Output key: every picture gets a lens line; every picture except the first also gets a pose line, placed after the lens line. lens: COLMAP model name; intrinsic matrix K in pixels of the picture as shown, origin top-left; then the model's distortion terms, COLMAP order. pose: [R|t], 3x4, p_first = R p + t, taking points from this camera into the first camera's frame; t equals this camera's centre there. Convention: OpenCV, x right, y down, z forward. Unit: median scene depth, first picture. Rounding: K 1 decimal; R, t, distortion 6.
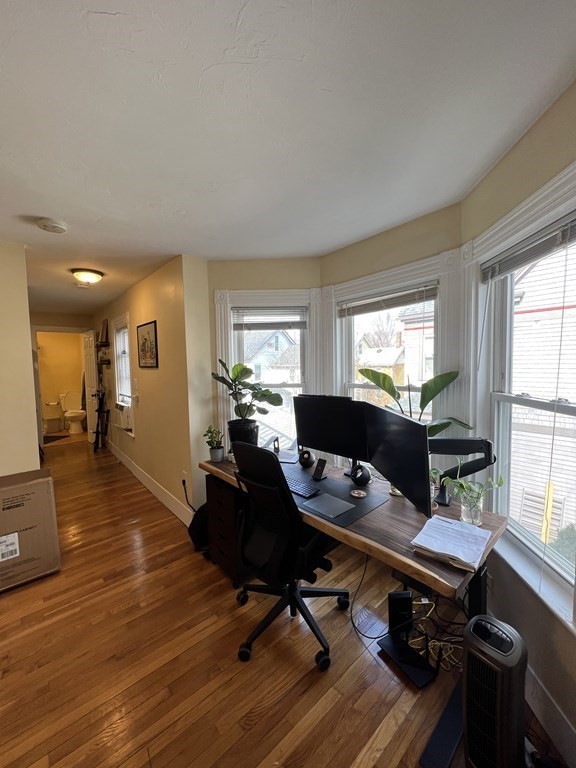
lens RADIAL K [[306.6, 0, 288.0], [0, 306.6, 383.1], [0, 0, 1]] dist [-0.002725, 0.000998]
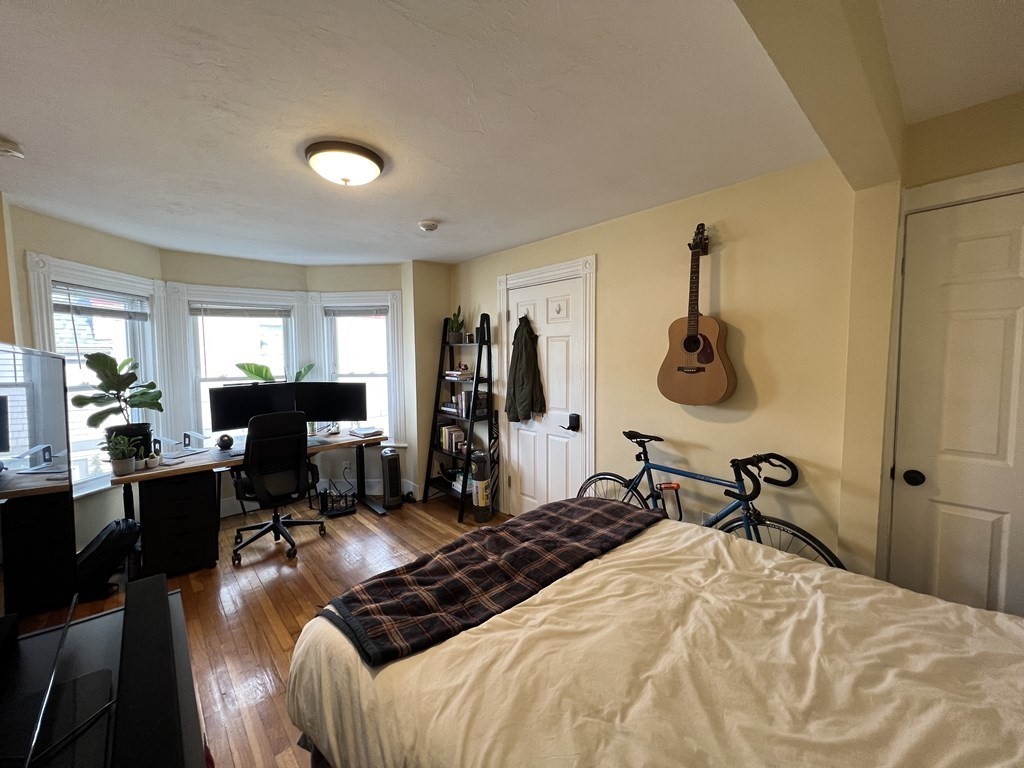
lens RADIAL K [[408.7, 0, 509.5], [0, 408.7, 382.0], [0, 0, 1]] dist [-0.002725, 0.000998]
pose [[-0.025699, -0.046638, 0.998581, -1.453079], [0.073050, 0.996153, 0.048404, 0.027863], [-0.996997, 0.074190, -0.022194, -0.041699]]
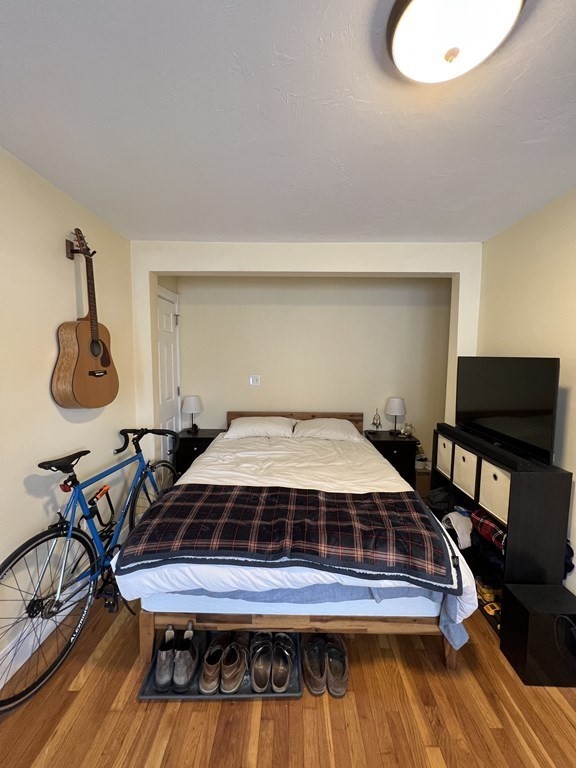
lens RADIAL K [[306.6, 0, 289.7], [0, 306.6, 384.1], [0, 0, 1]] dist [-0.002725, 0.000998]
pose [[-0.666562, 0.075516, -0.741615, -0.166920], [-0.037290, 0.990232, 0.134348, -0.018865], [0.744517, 0.117206, -0.657235, 0.383215]]
